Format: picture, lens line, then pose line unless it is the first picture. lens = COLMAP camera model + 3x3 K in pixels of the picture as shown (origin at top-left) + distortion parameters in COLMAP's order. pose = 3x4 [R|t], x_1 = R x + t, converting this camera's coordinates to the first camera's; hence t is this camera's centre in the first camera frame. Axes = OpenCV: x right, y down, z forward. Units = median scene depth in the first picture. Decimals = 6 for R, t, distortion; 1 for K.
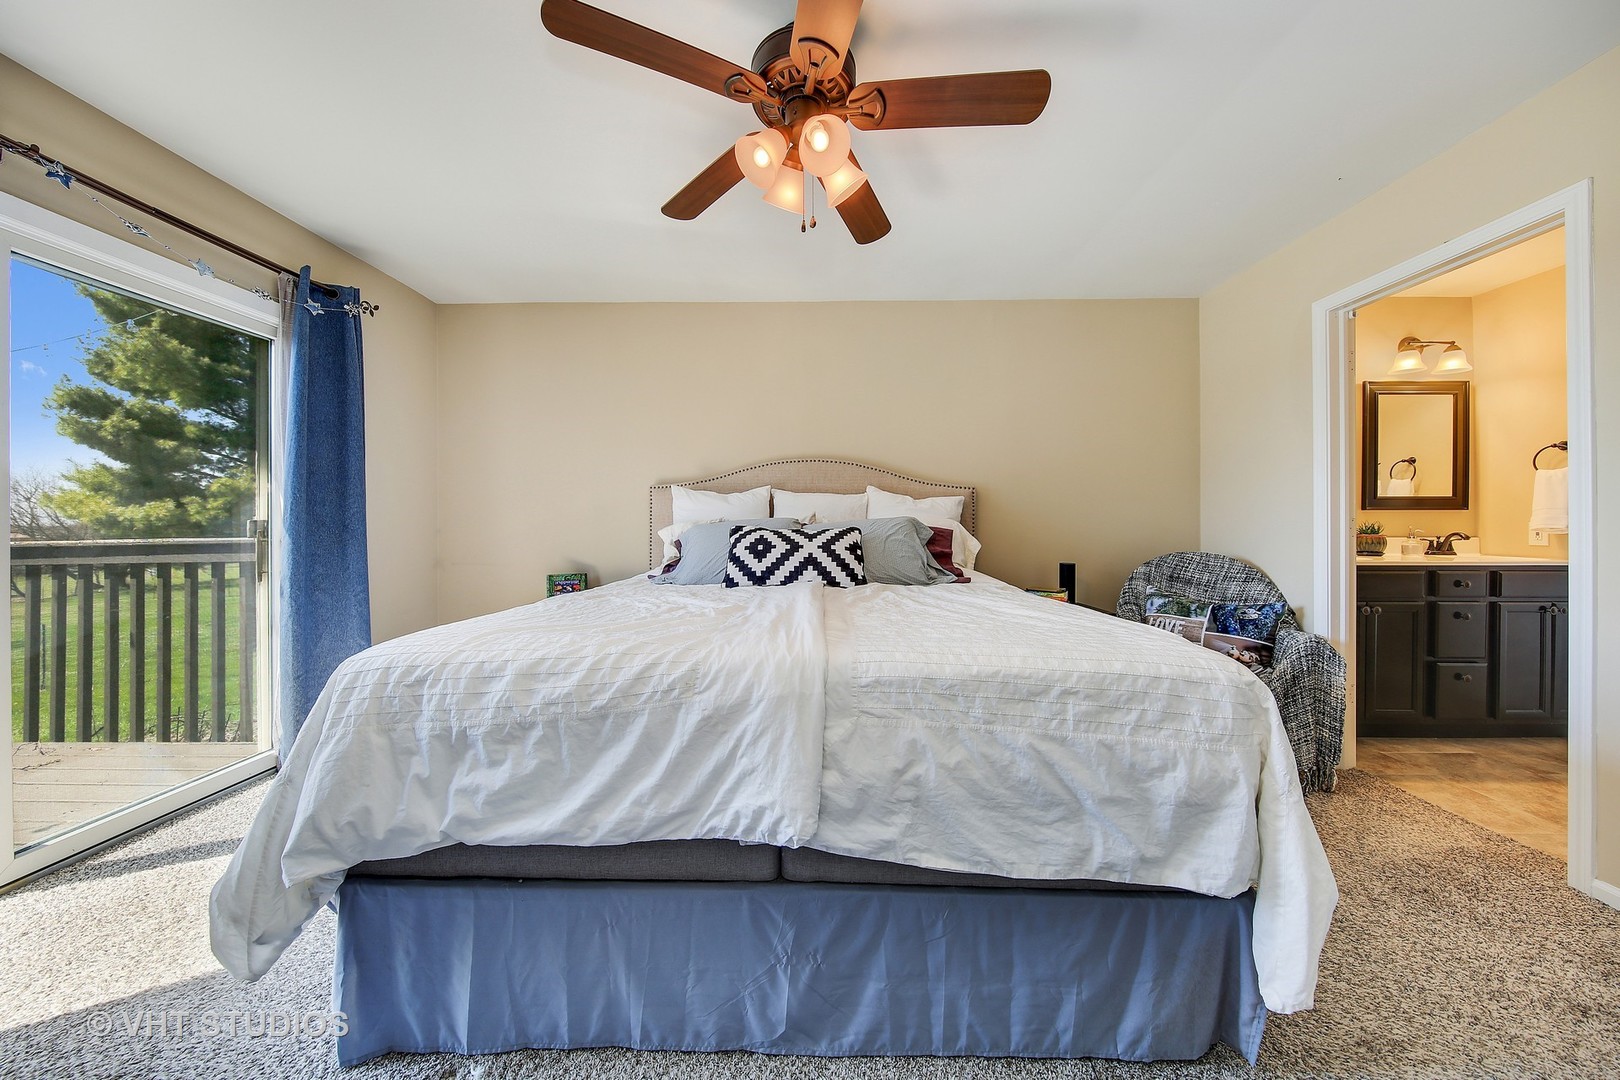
lens RADIAL K [[529.6, 0, 820.8], [0, 529.6, 526.4], [0, 0, 1]] dist [-0.000159, -0.000041]
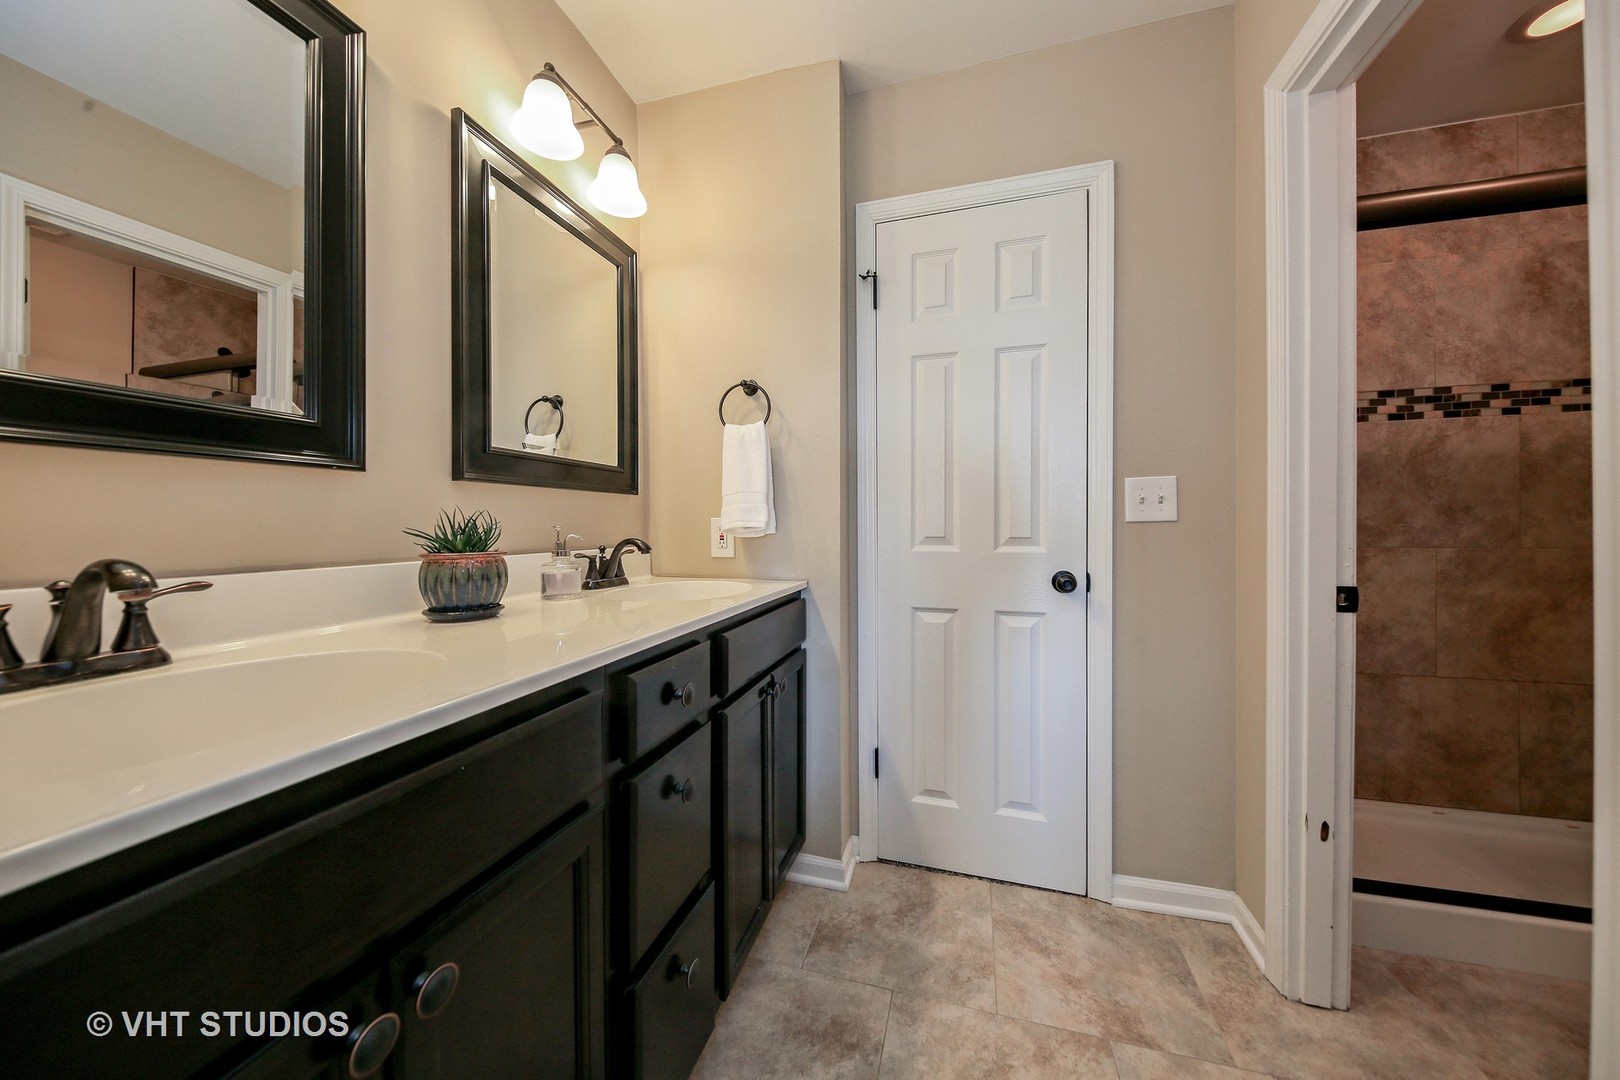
lens RADIAL K [[529.6, 0, 820.8], [0, 529.6, 526.4], [0, 0, 1]] dist [-0.000159, -0.000041]
pose [[0.262258, -0.008005, 0.964965, 0.756974], [0.007939, 0.999950, 0.006138, -0.000496], [-0.964965, 0.006052, 0.262309, 0.682588]]
